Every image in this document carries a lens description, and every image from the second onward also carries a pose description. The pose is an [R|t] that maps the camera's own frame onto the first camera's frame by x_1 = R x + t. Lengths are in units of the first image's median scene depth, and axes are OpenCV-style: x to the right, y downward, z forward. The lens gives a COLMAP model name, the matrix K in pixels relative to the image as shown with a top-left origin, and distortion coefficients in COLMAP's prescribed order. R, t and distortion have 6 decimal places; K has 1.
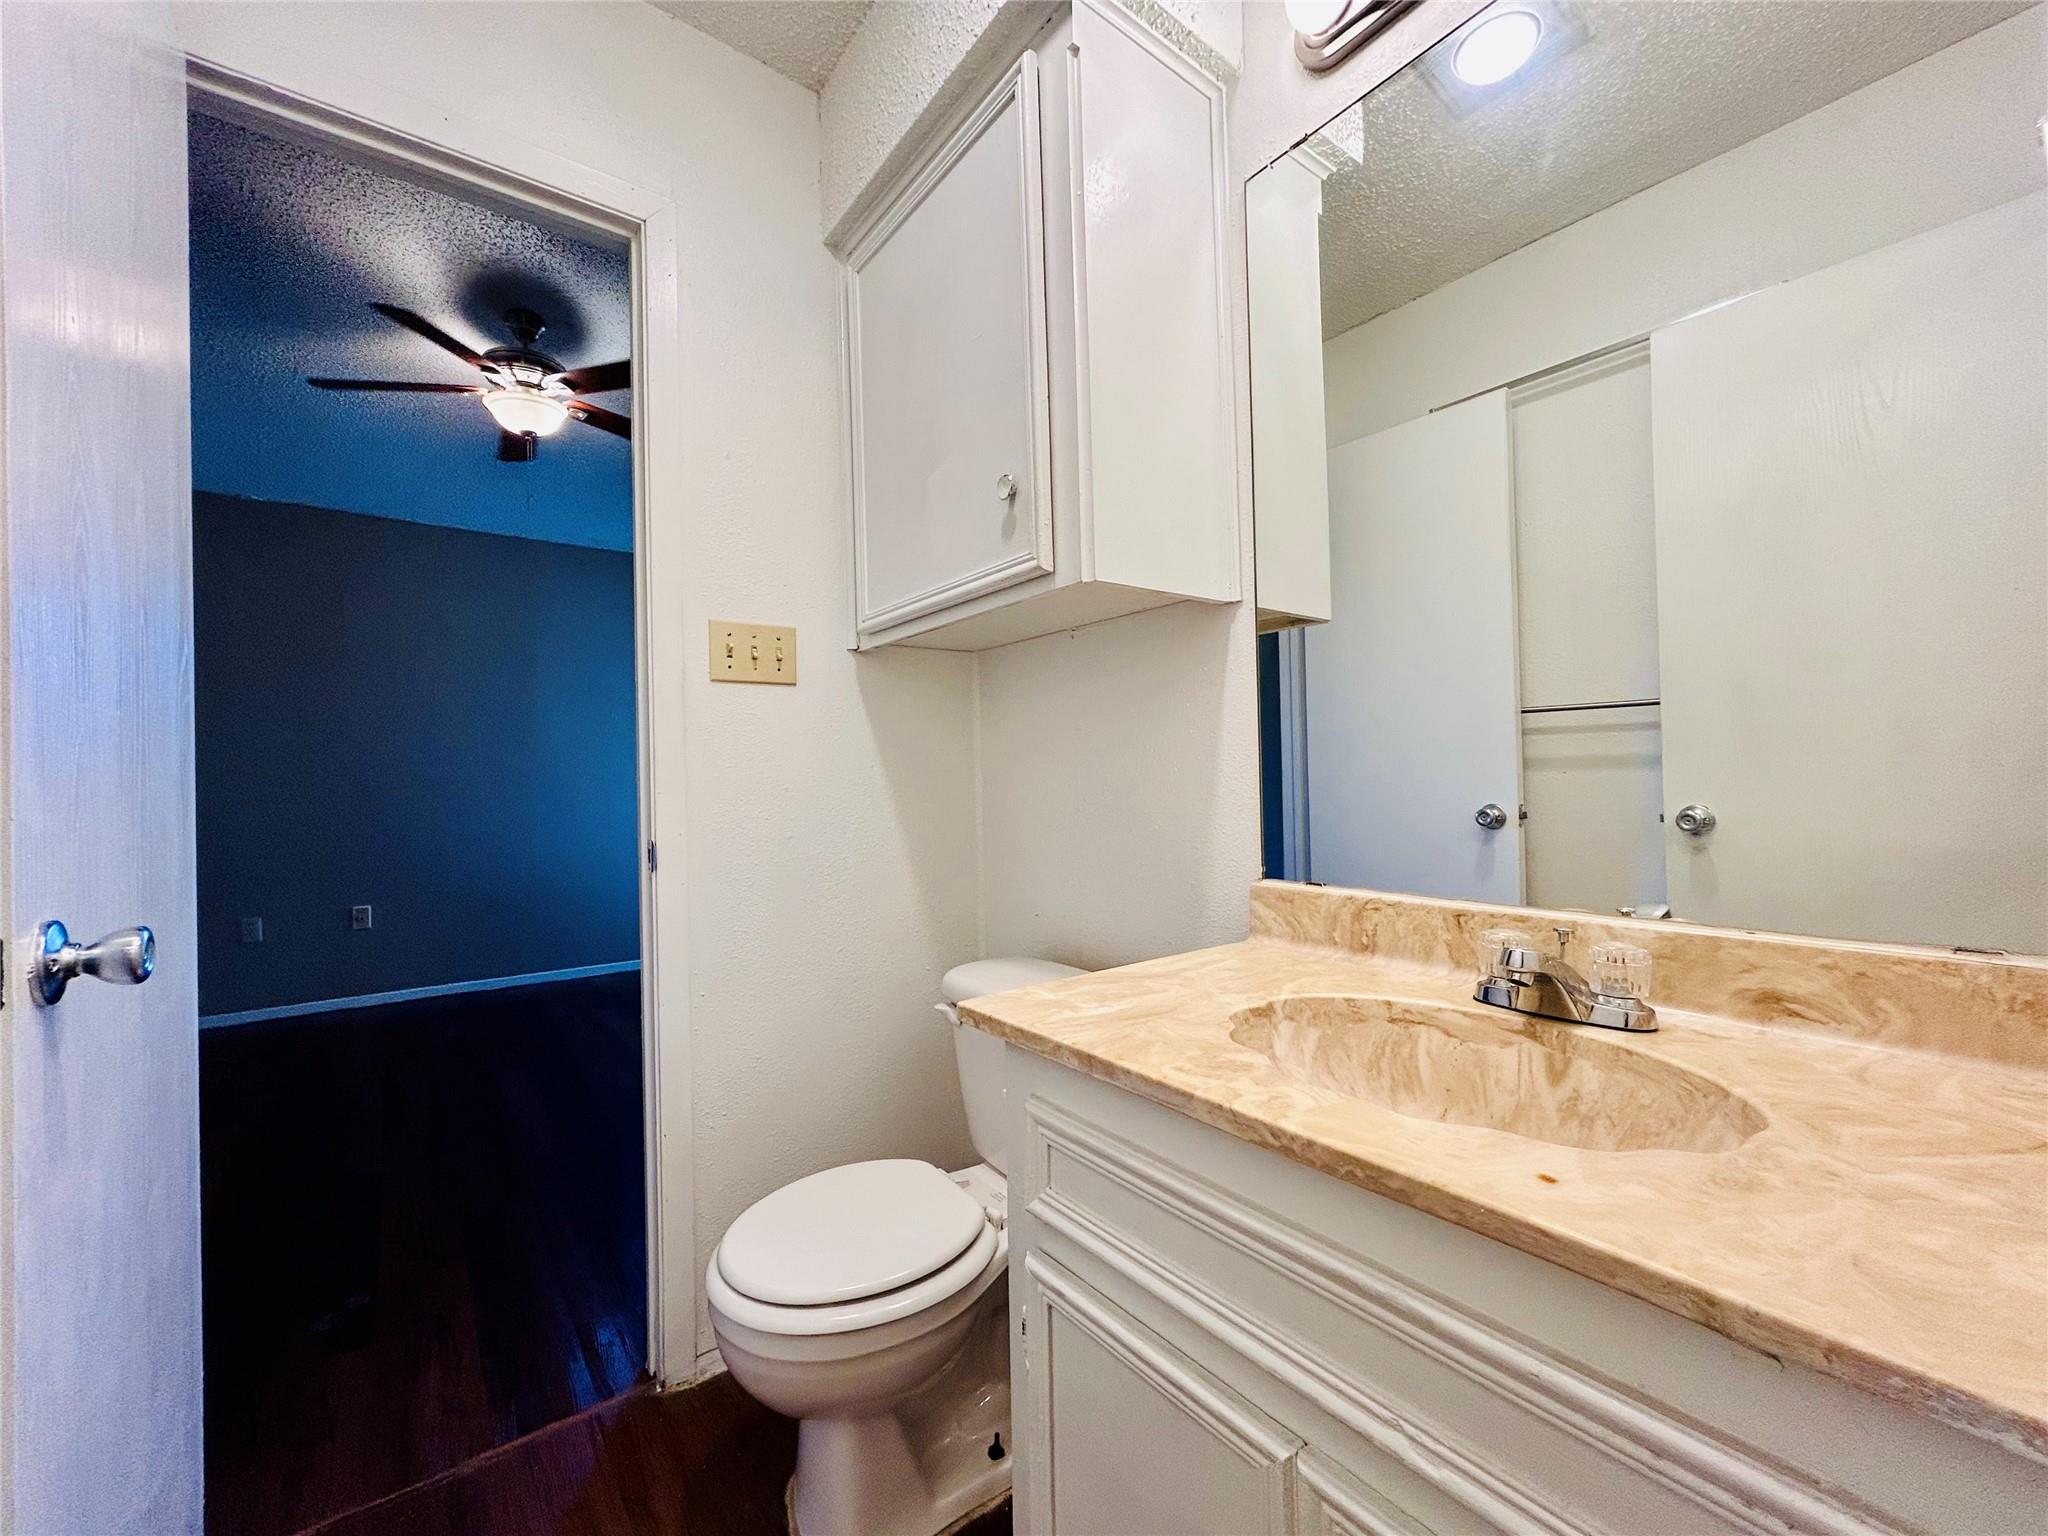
lens RADIAL K [[816.6, 0, 1026.4], [0, 816.6, 774.0], [0, 0, 1]] dist [-0.002034, -0.000887]
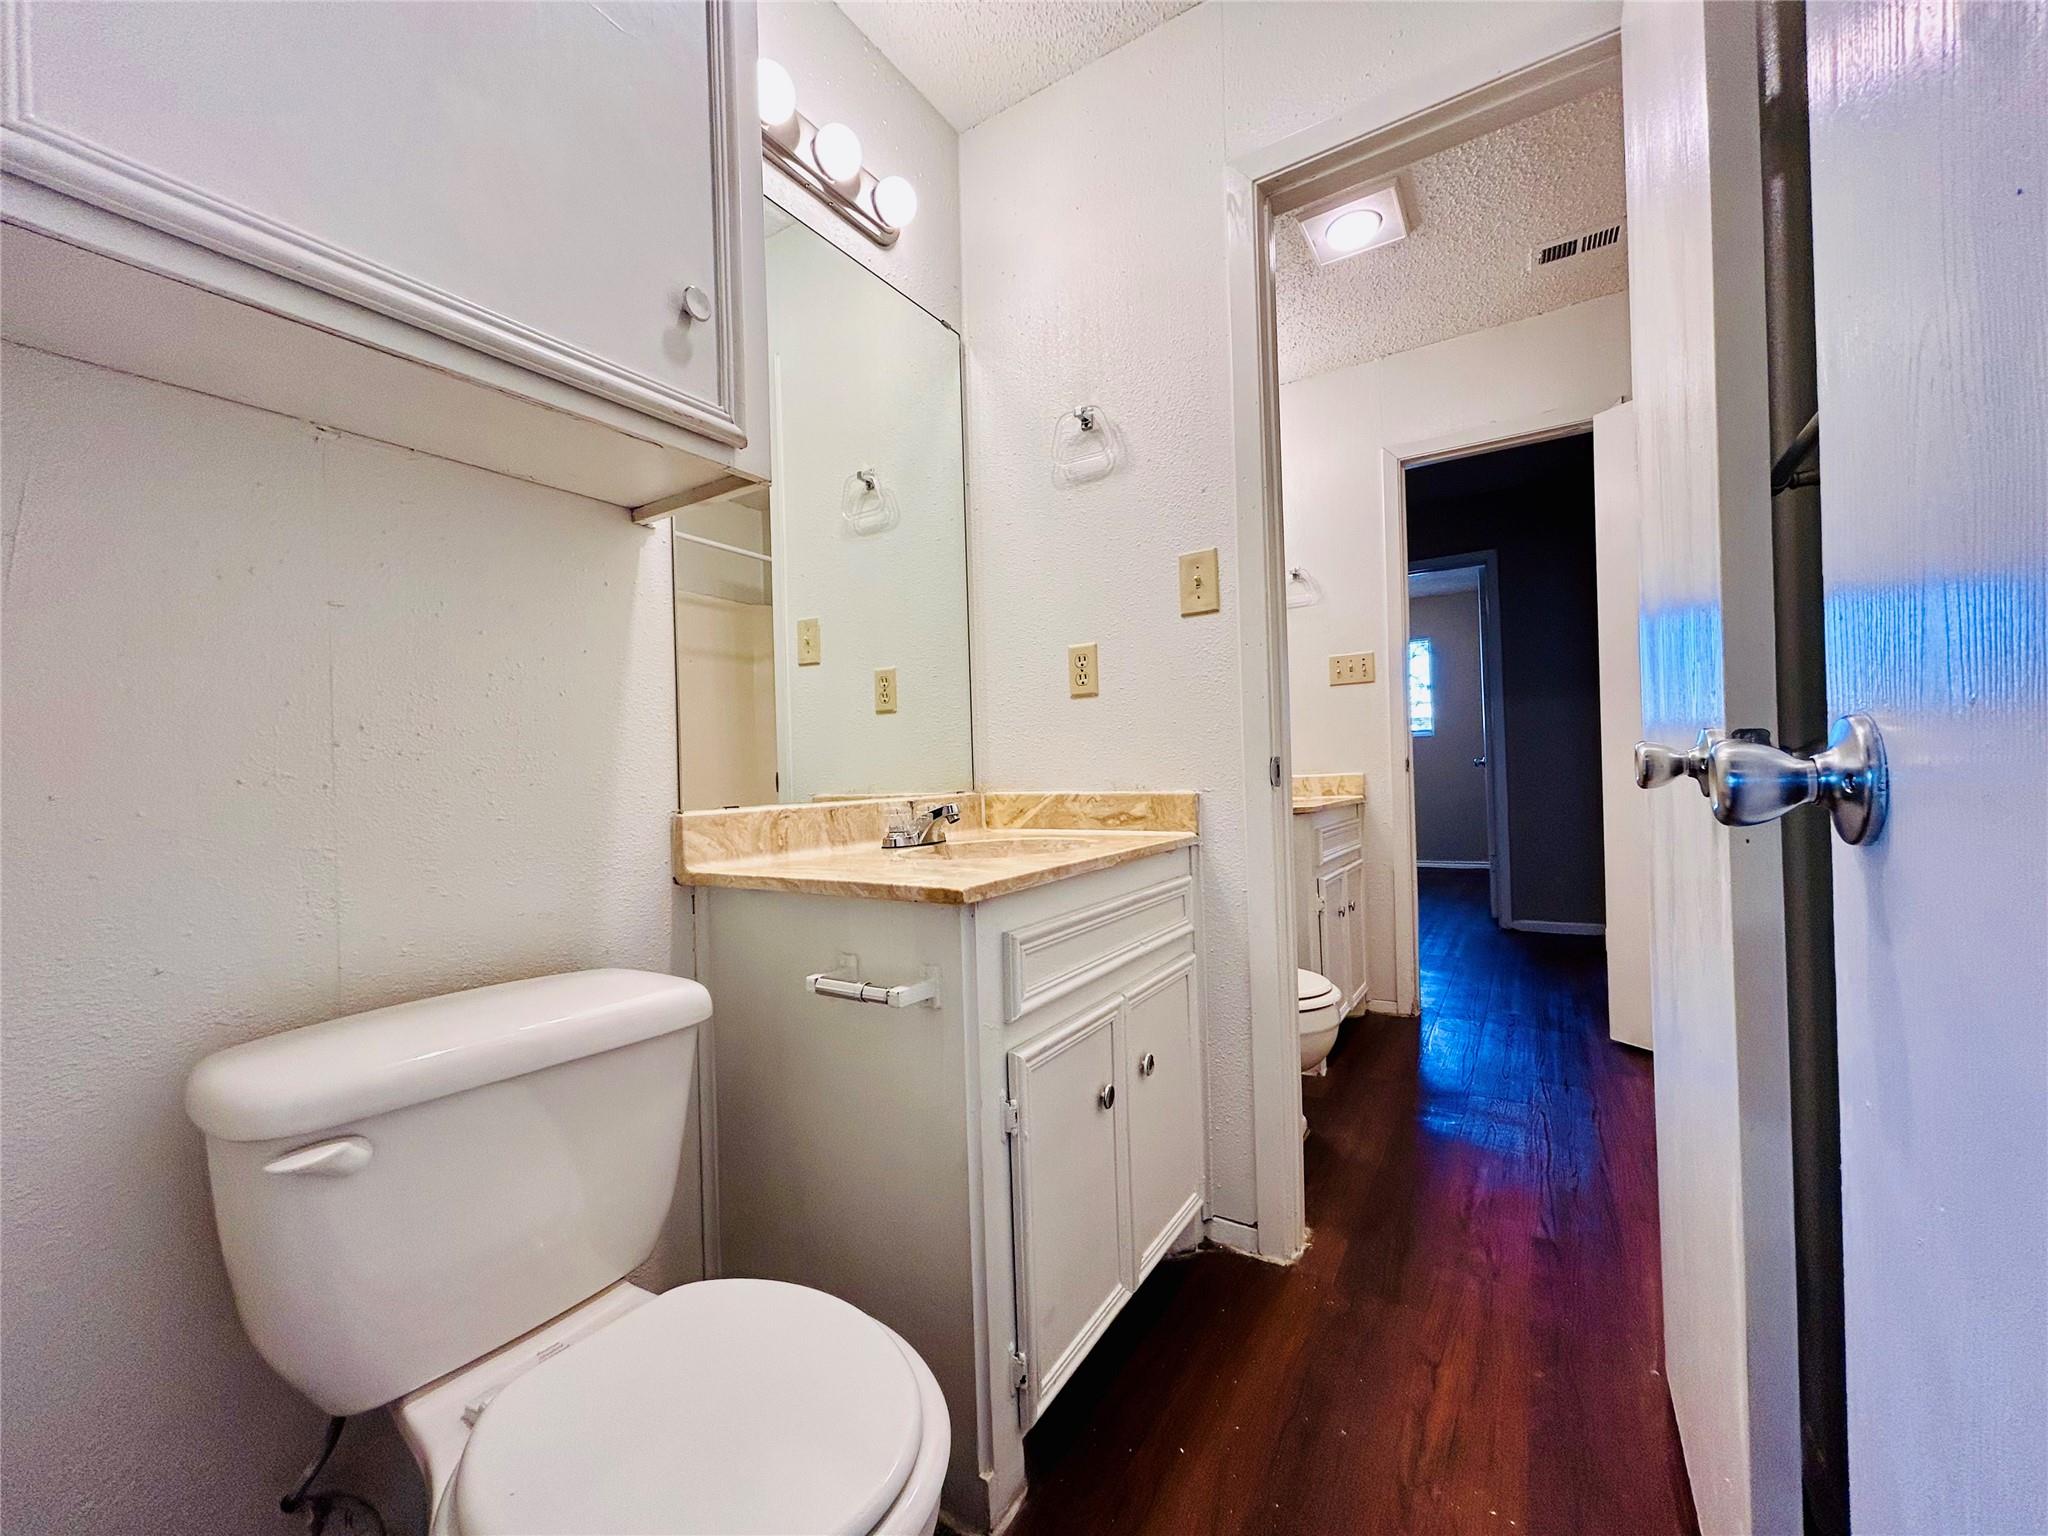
lens RADIAL K [[816.6, 0, 1021.0], [0, 816.6, 764.2], [0, 0, 1]] dist [-0.002034, -0.000887]
pose [[-0.347903, 0.039146, 0.936713, -0.919547], [0.033588, 0.999007, -0.029275, 0.129699], [-0.936929, 0.021278, -0.348872, 1.083334]]
